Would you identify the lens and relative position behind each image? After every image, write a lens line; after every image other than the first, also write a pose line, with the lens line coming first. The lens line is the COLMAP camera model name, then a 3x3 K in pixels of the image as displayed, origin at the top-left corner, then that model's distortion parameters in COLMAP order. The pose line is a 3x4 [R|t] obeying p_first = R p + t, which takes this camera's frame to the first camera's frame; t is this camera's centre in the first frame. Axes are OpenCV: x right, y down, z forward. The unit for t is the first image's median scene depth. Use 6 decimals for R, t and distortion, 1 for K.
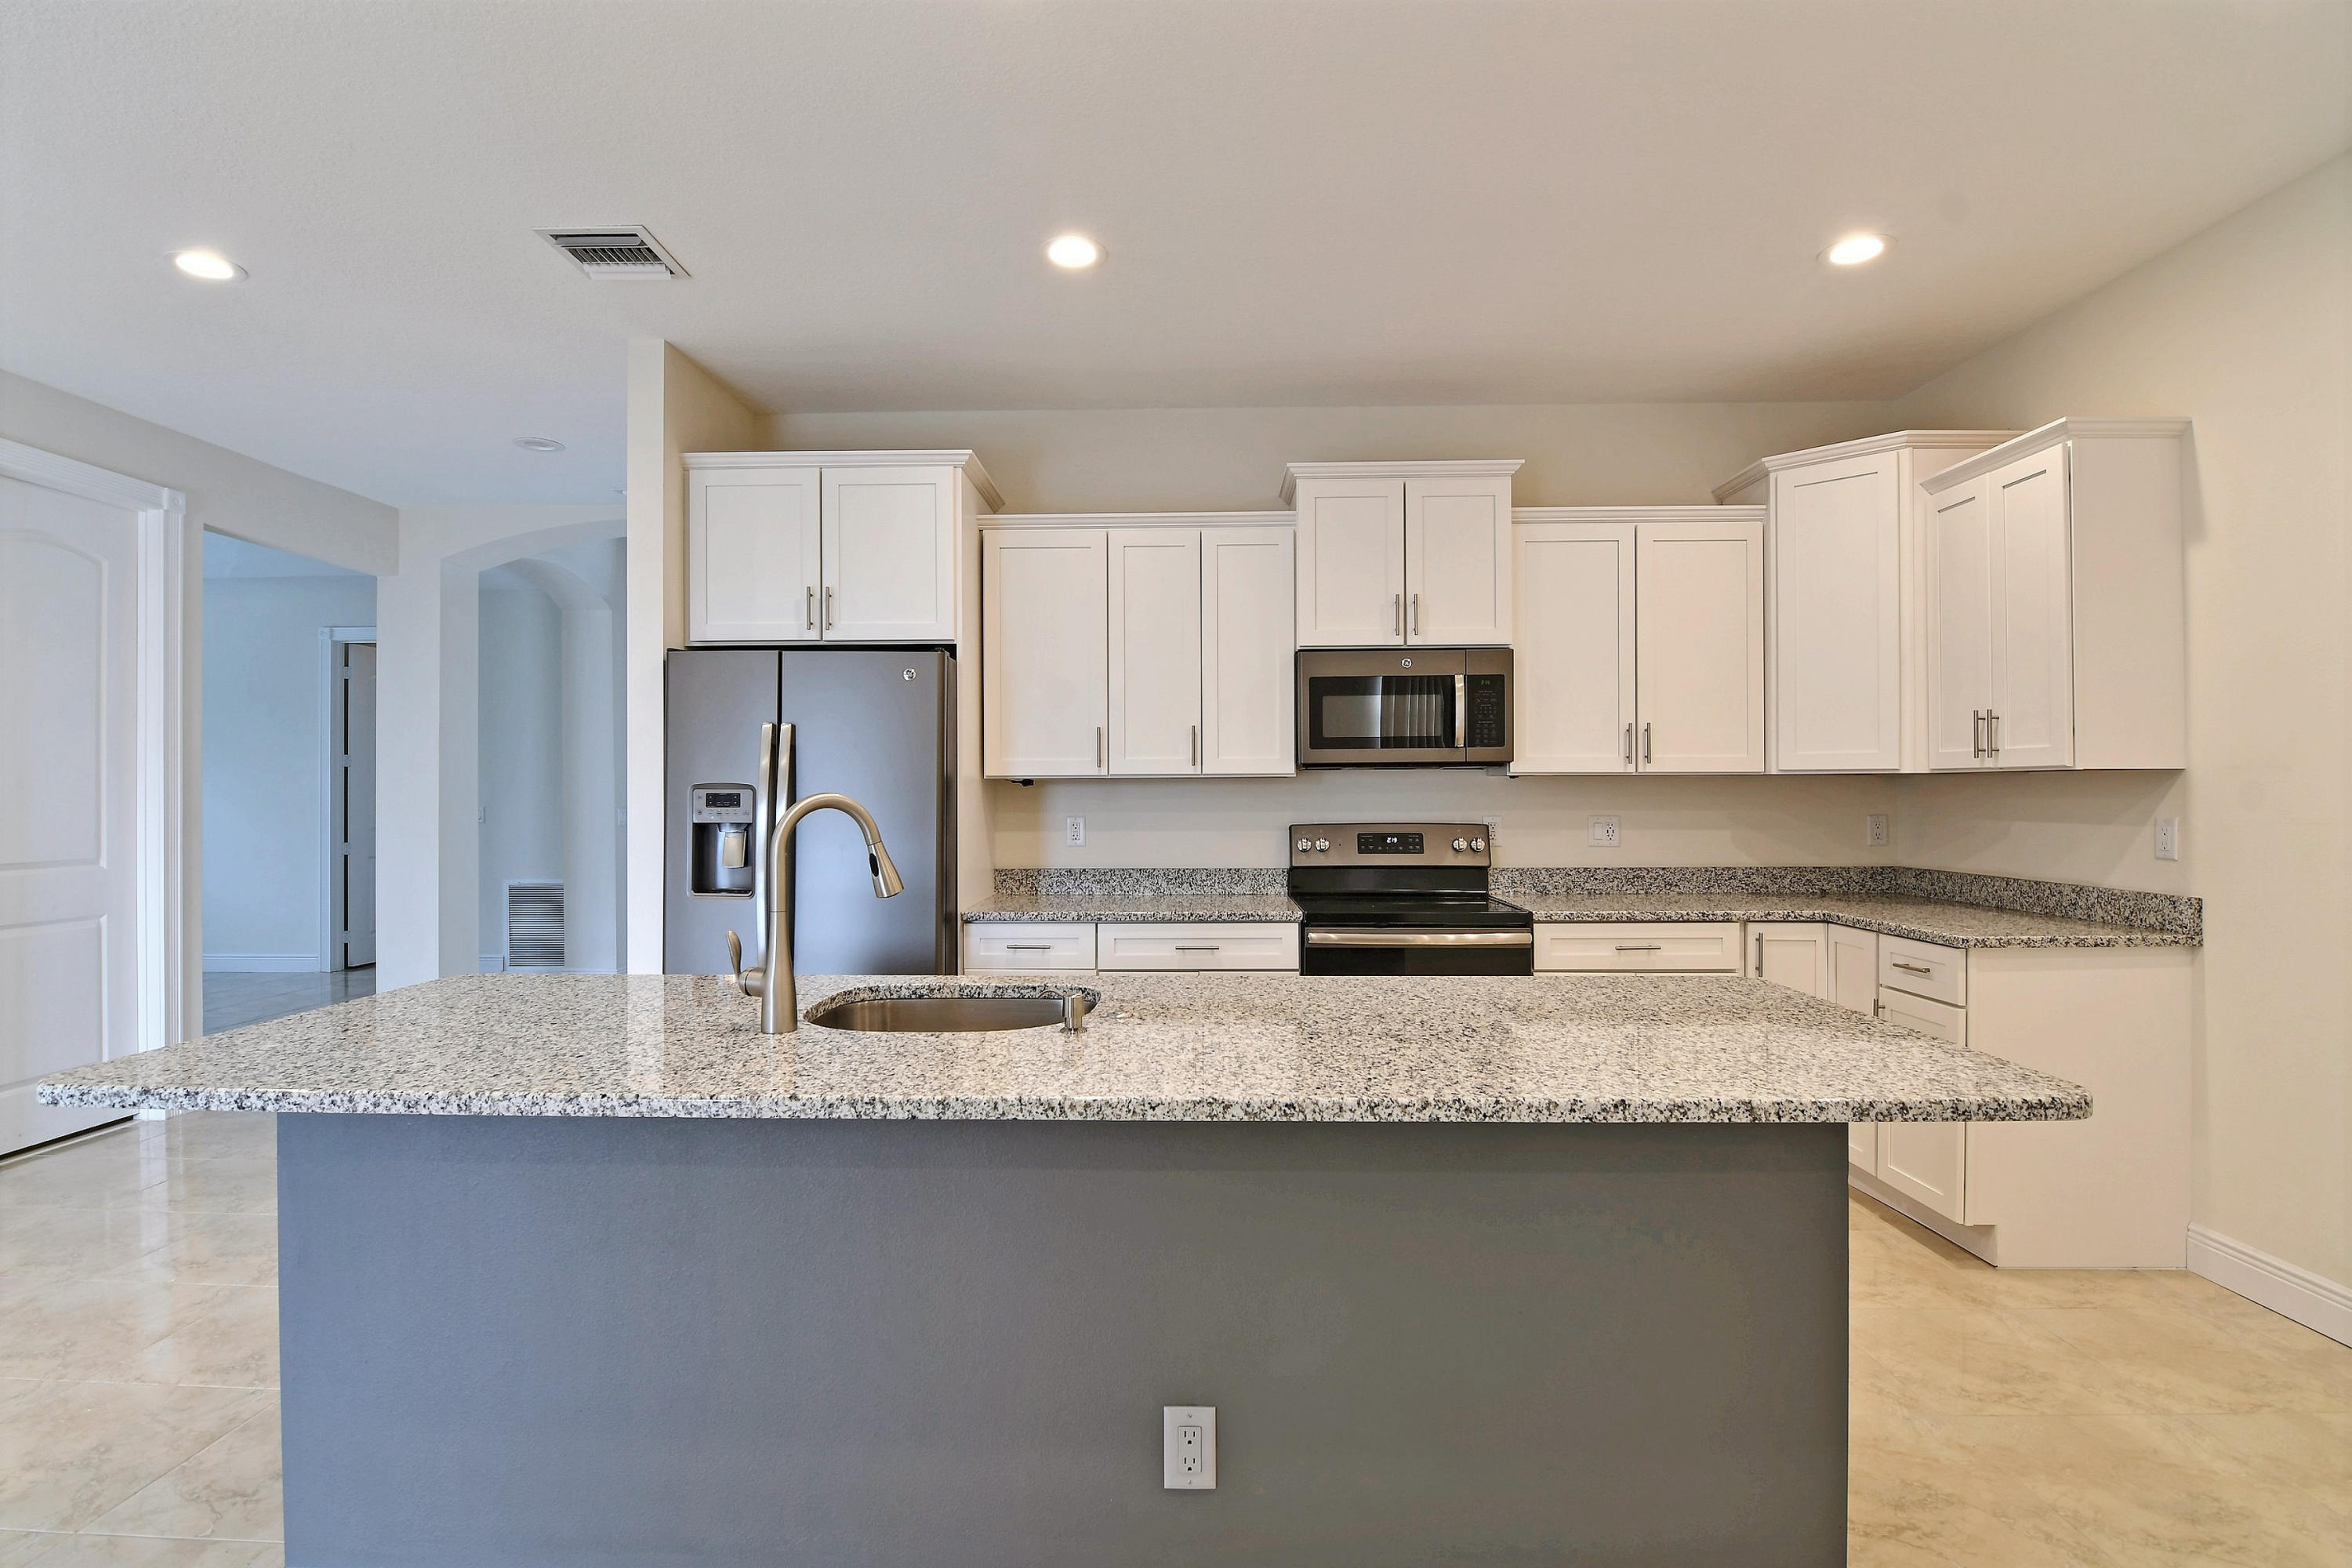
lens RADIAL K [[1137.8, 0, 1165.8], [0, 1137.8, 791.3], [0, 0, 1]] dist [-0.013602, -0.000761]
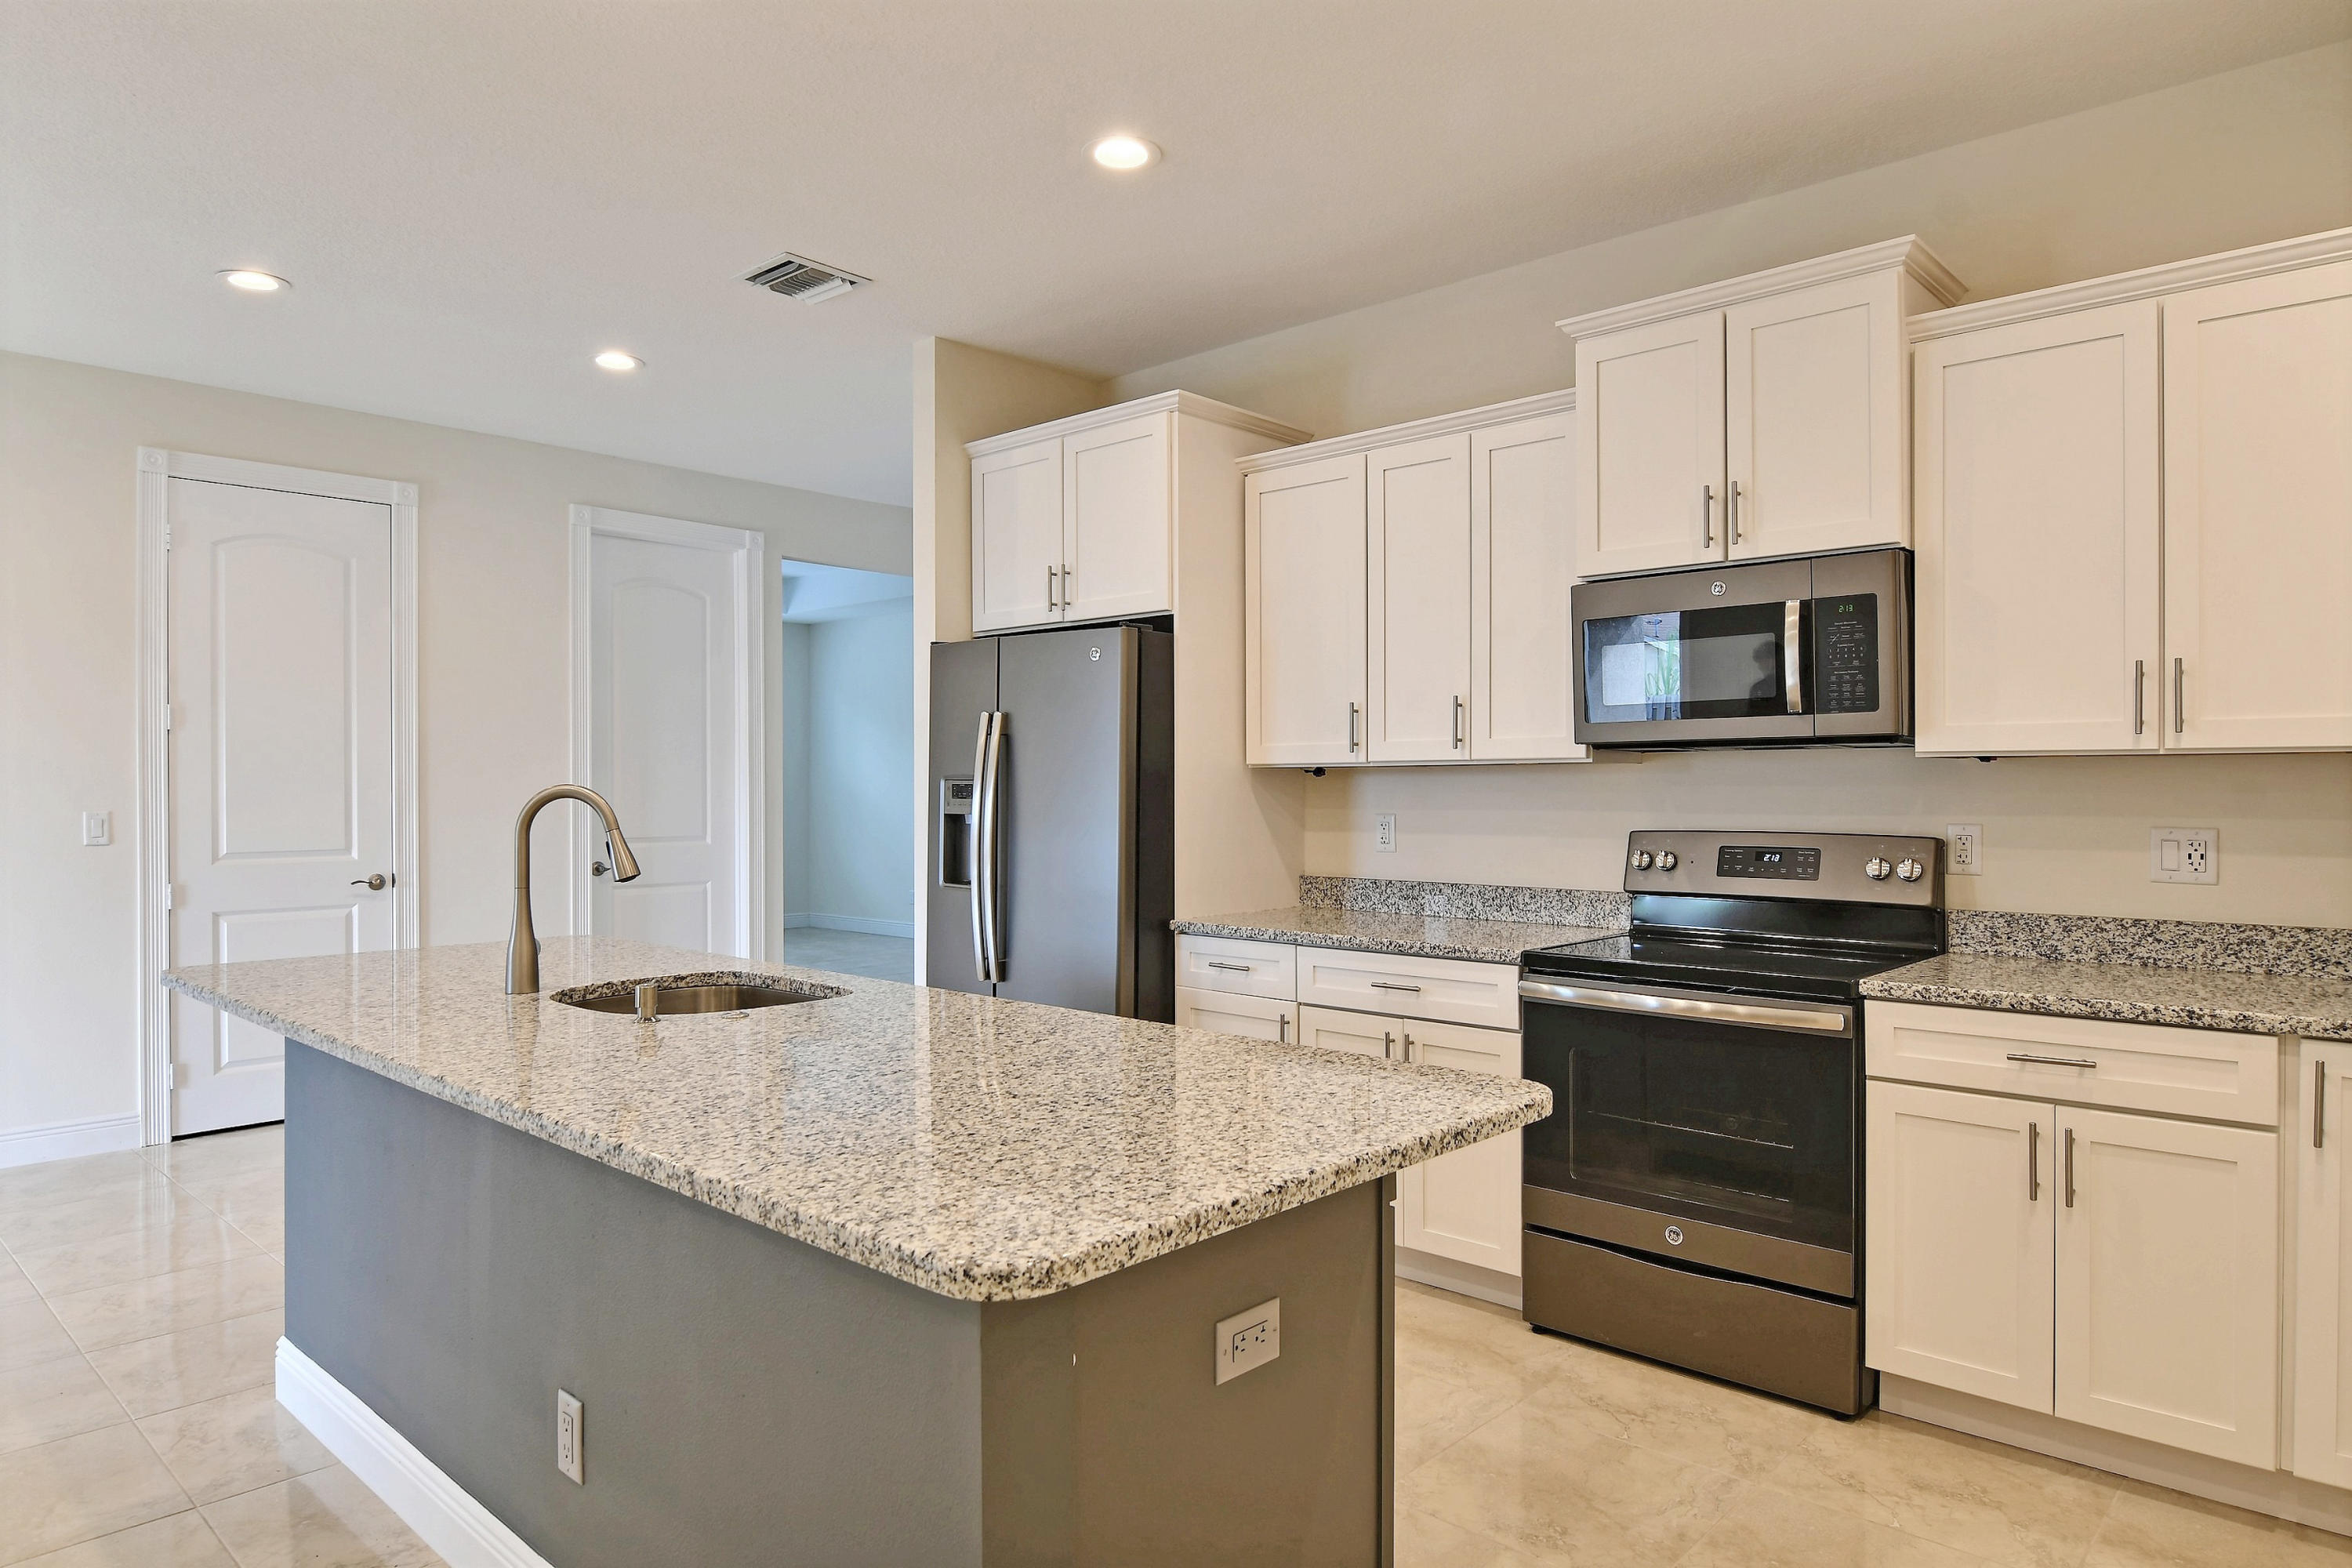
lens RADIAL K [[1430.9, 0, 1169.1], [0, 1430.9, 791.4], [0, 0, 1]] dist [-0.004892, -0.003678]
pose [[0.749530, 0.004751, -0.661953, 0.518892], [-0.000919, 0.999981, 0.006135, 0.000158], [0.661969, -0.003990, 0.749520, 0.165998]]
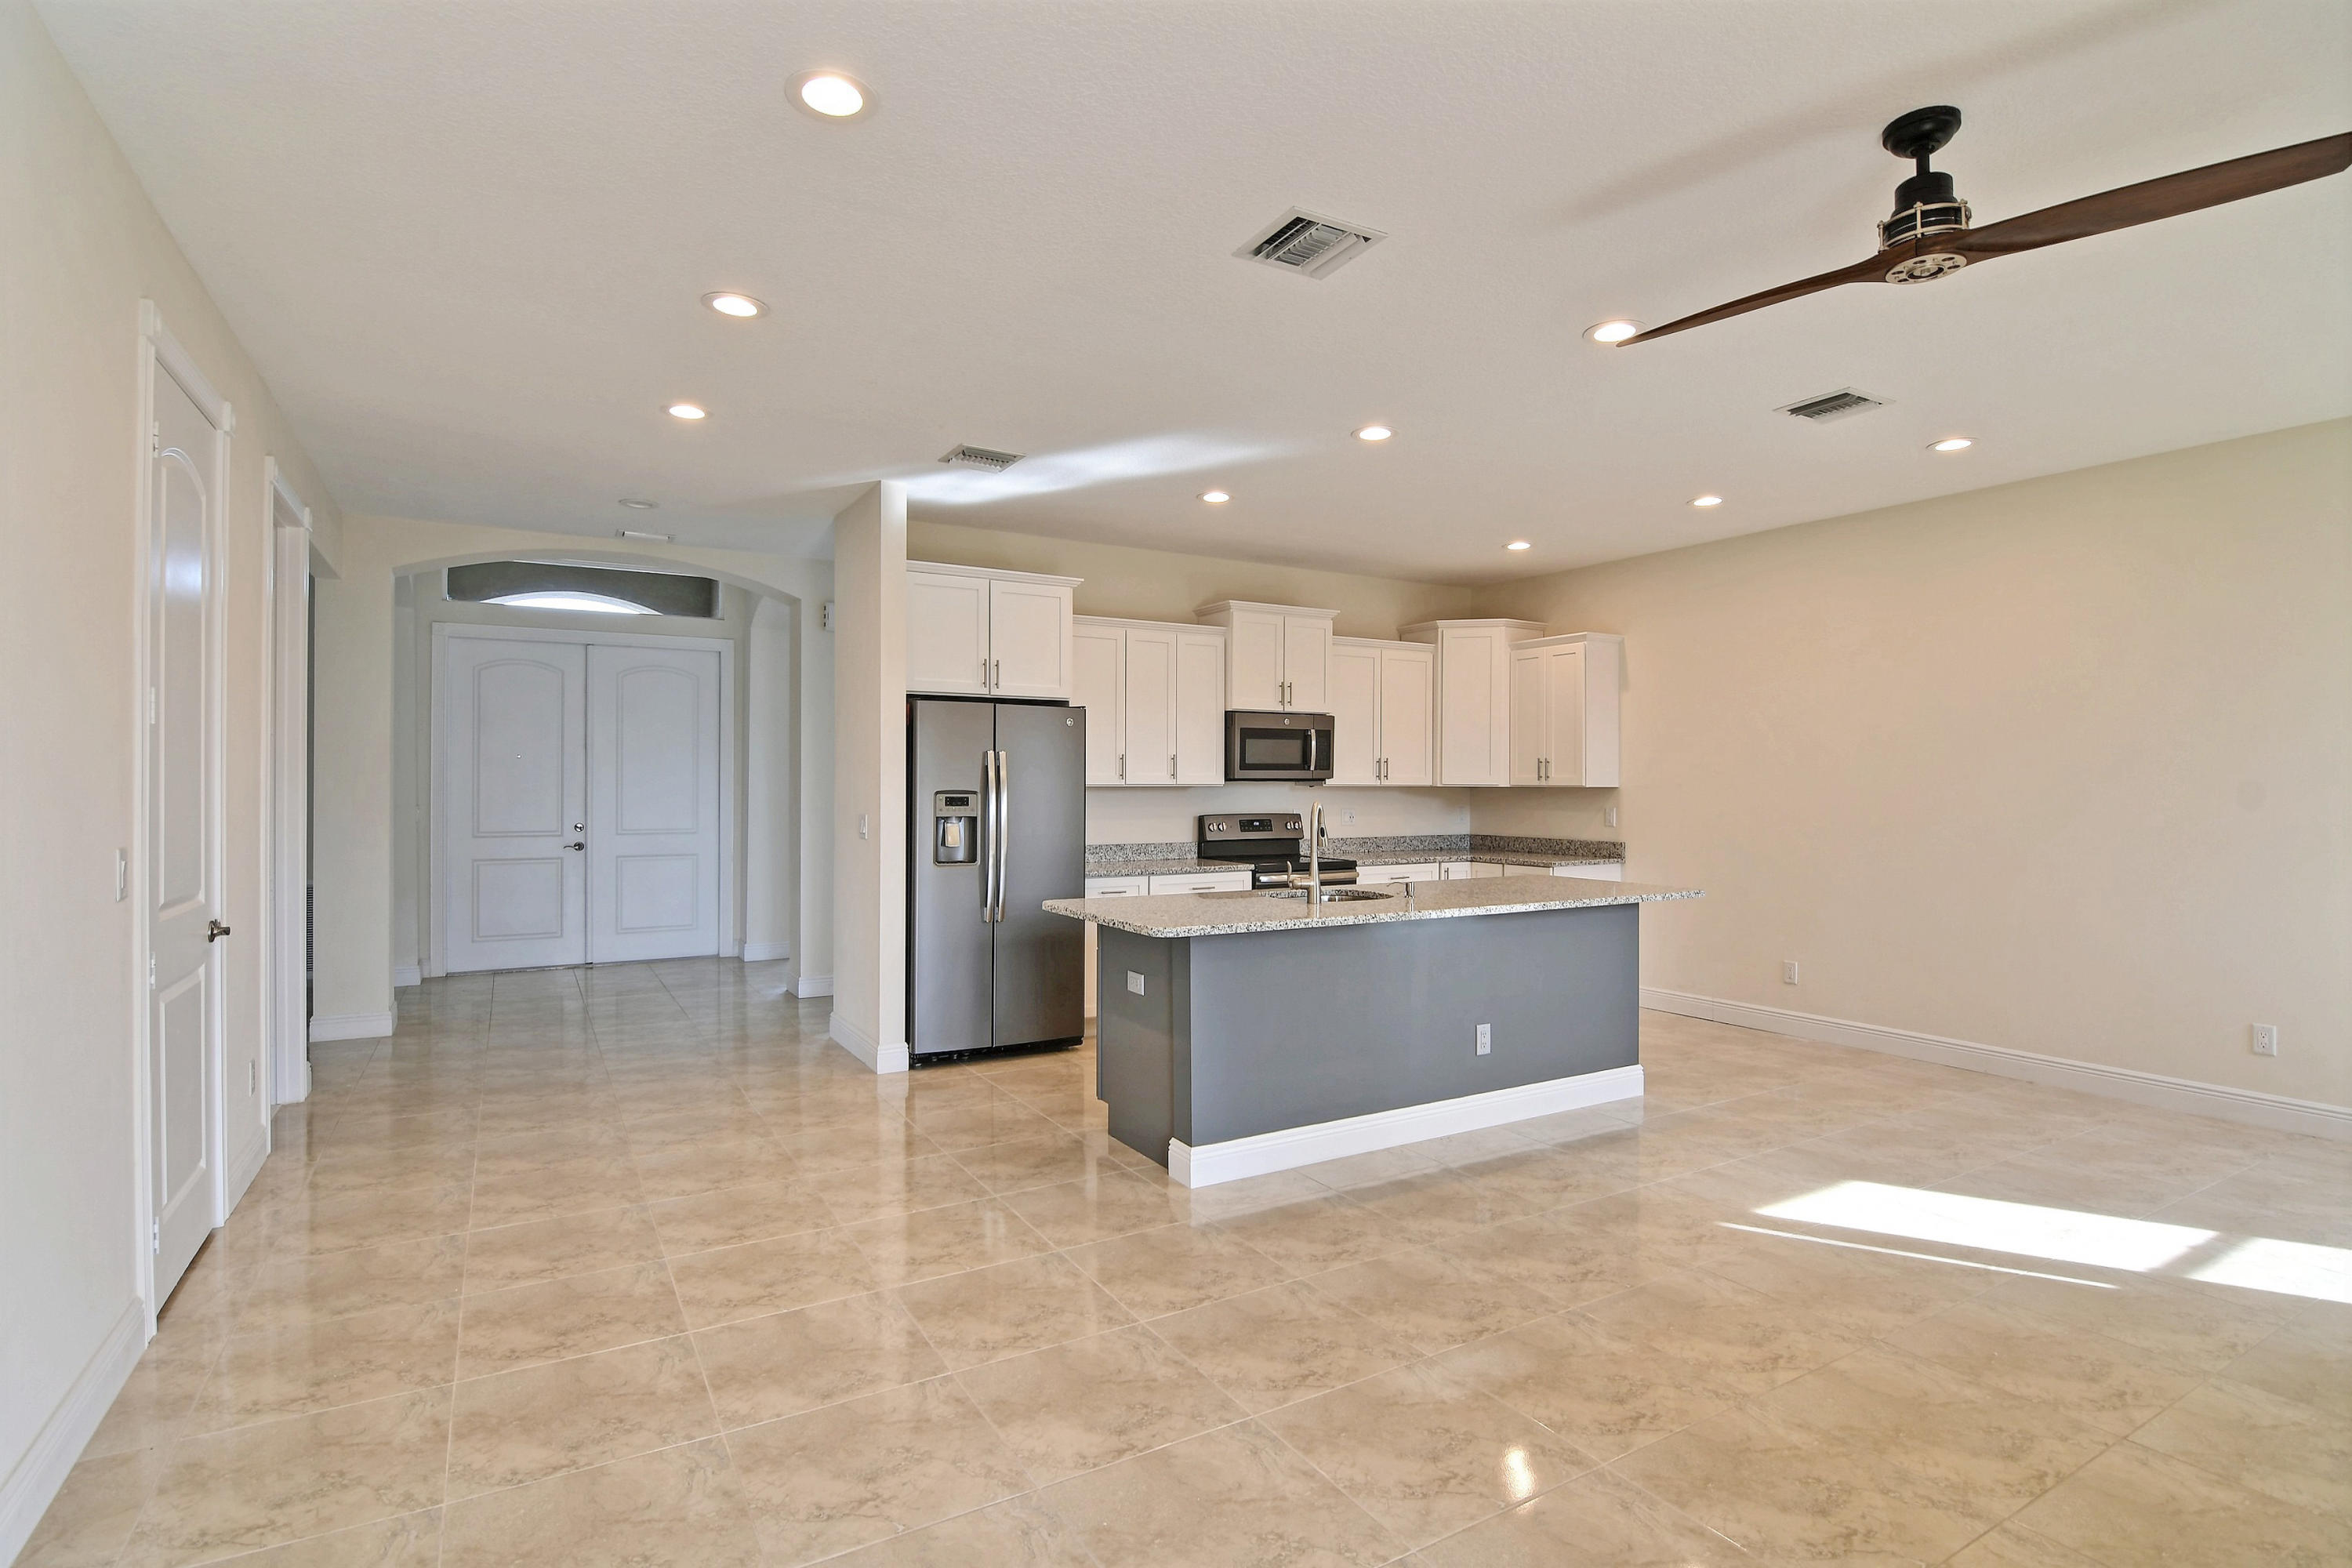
lens RADIAL K [[1137.8, 0, 1165.8], [0, 1137.8, 791.3], [0, 0, 1]] dist [-0.013602, -0.000761]
pose [[0.850178, 0.002515, 0.526490, -0.857332], [-0.005114, 0.999981, 0.003482, -0.010998], [-0.526471, -0.005653, 0.850174, -0.383332]]
